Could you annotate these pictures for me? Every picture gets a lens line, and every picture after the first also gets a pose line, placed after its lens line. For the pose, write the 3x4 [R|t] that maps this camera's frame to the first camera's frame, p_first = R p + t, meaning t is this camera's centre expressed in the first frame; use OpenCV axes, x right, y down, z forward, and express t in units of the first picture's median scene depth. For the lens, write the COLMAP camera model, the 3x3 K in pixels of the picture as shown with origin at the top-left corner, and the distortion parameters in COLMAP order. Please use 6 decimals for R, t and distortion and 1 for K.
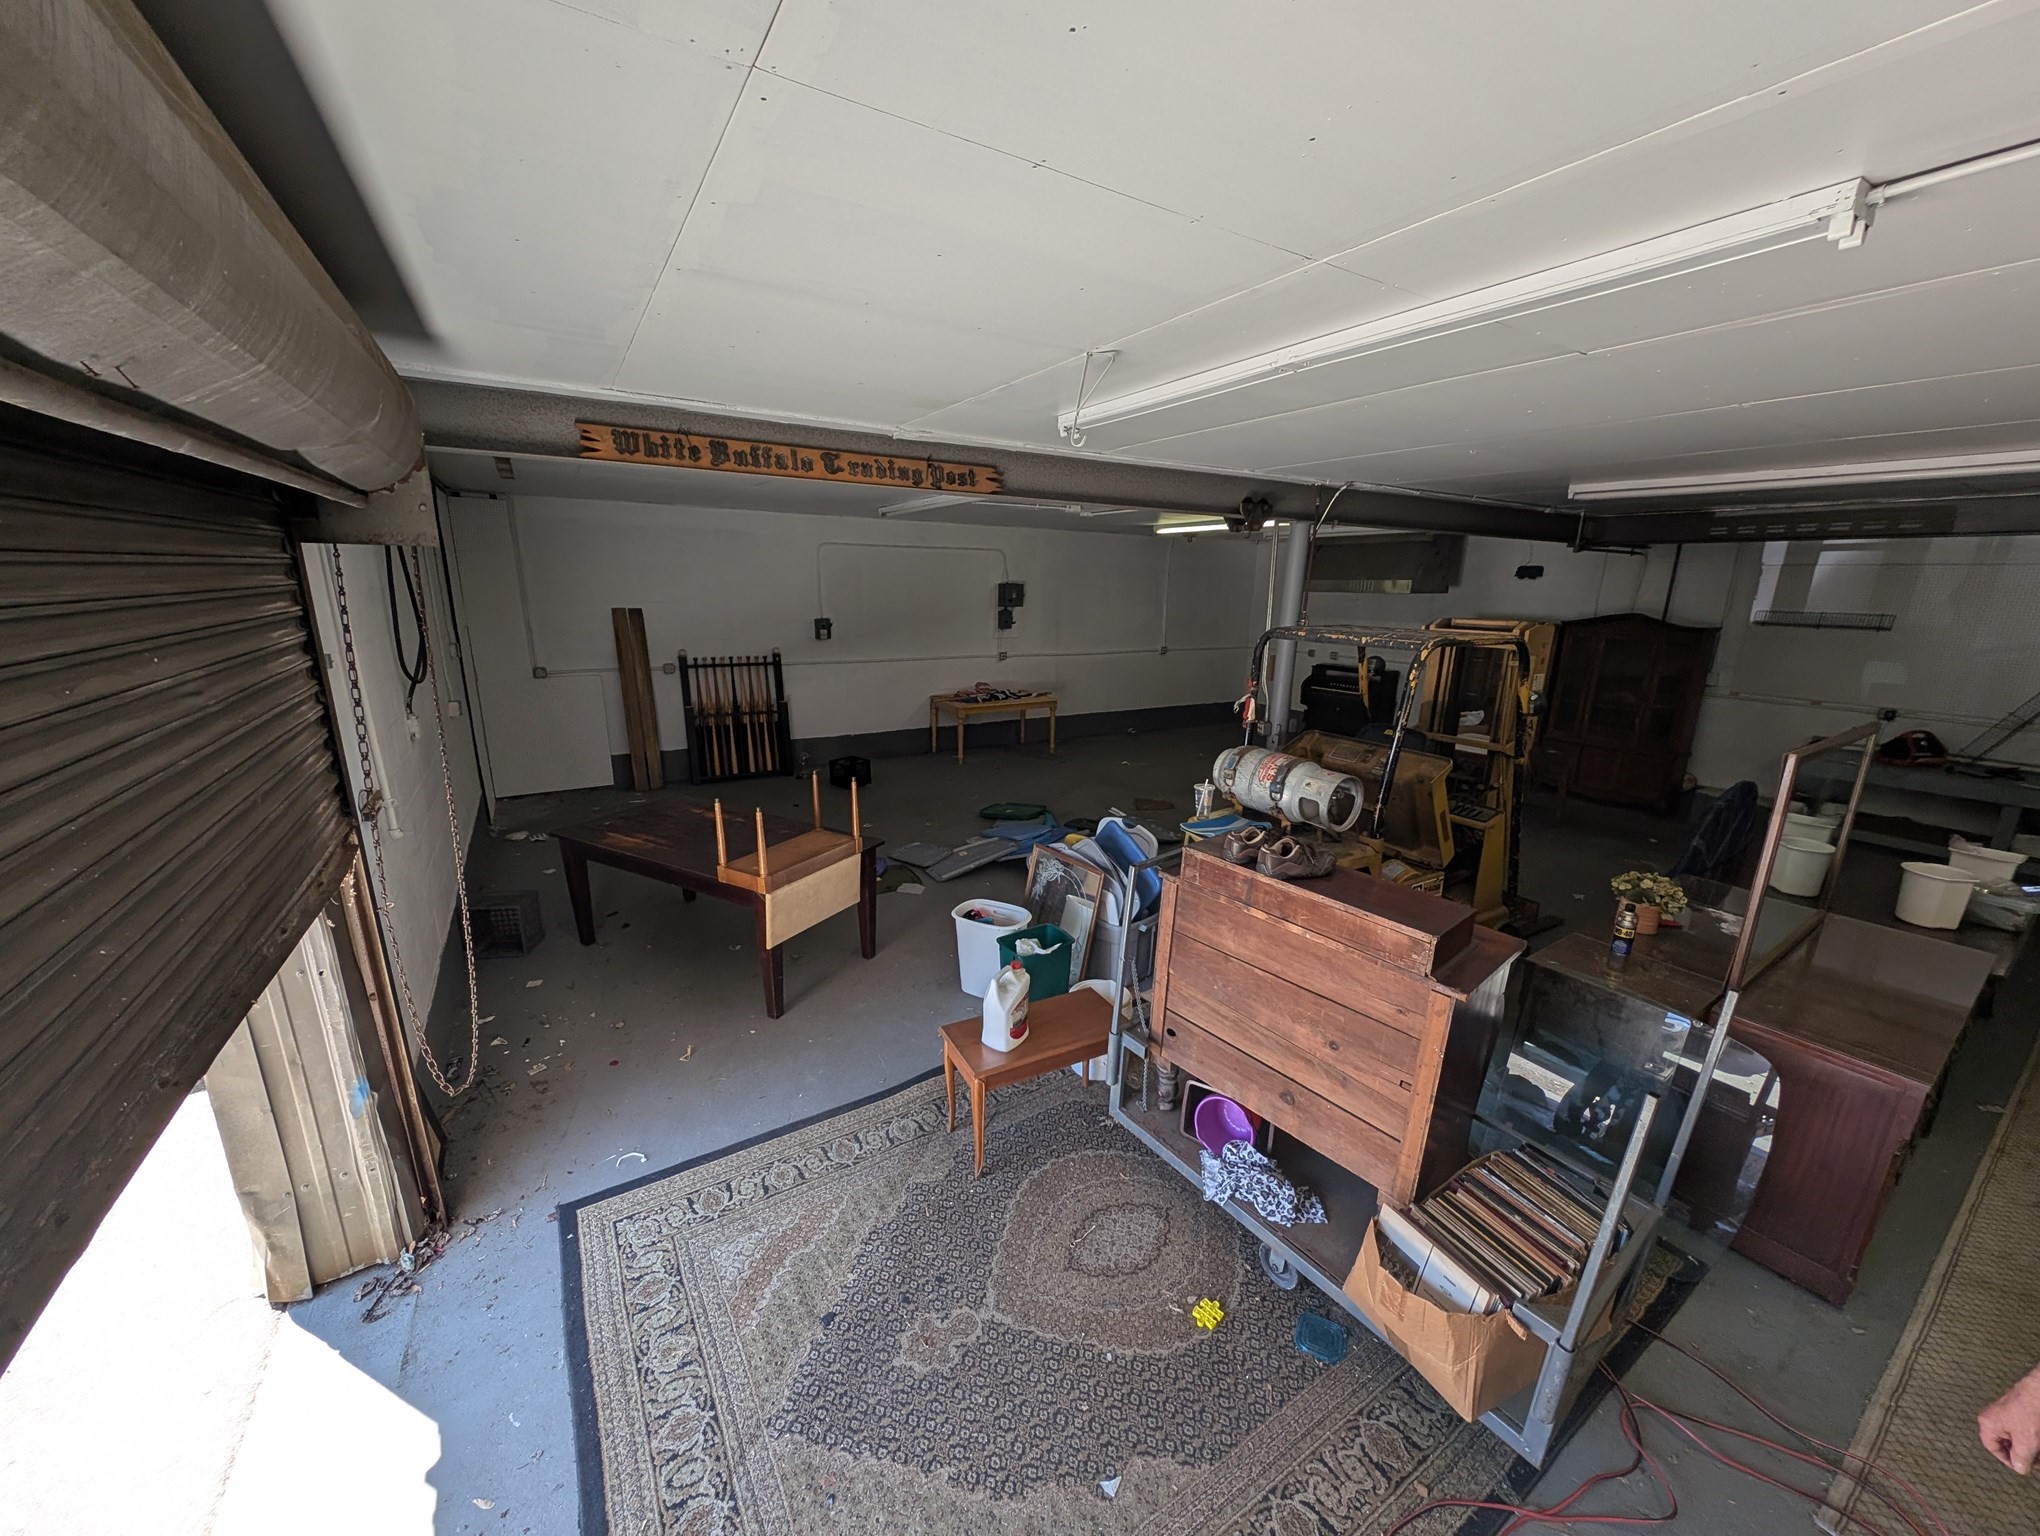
lens RADIAL K [[760.6, 0, 1023.2], [0, 760.6, 770.5], [0, 0, 1]] dist [0.000447, 0.000010]
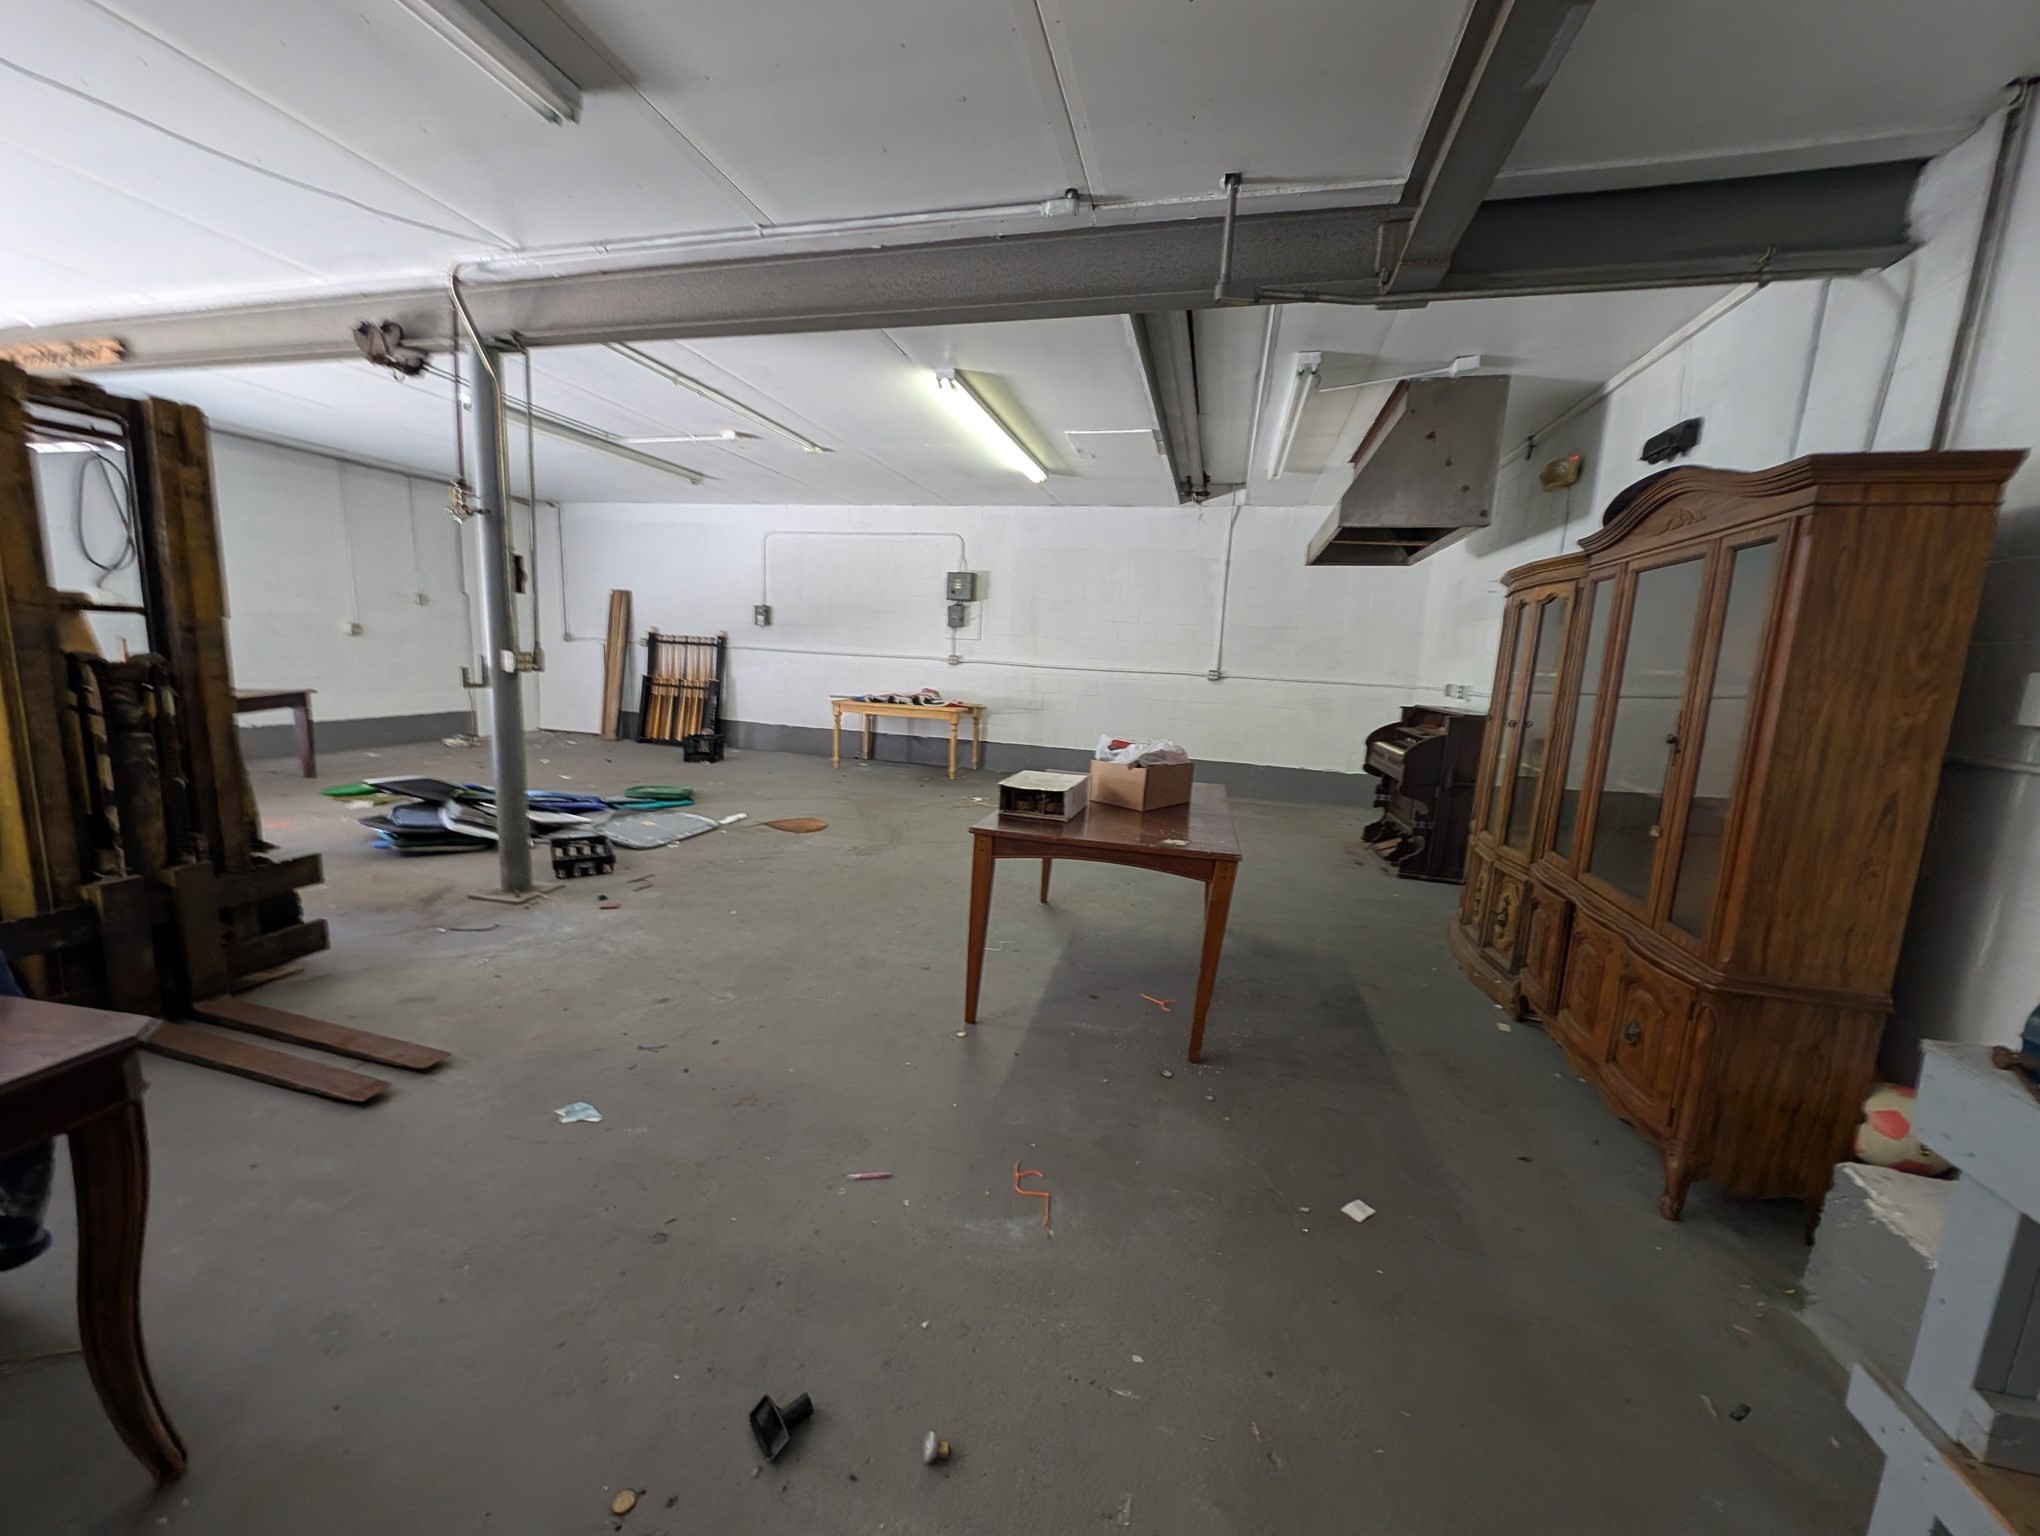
lens RADIAL K [[760.6, 0, 1019.8], [0, 760.6, 772.2], [0, 0, 1]] dist [0.000447, 0.000010]
pose [[0.686436, 0.127475, -0.715930, 0.741594], [-0.214285, 0.976259, -0.031630, -0.023098], [0.694901, 0.175125, 0.697456, 0.574694]]
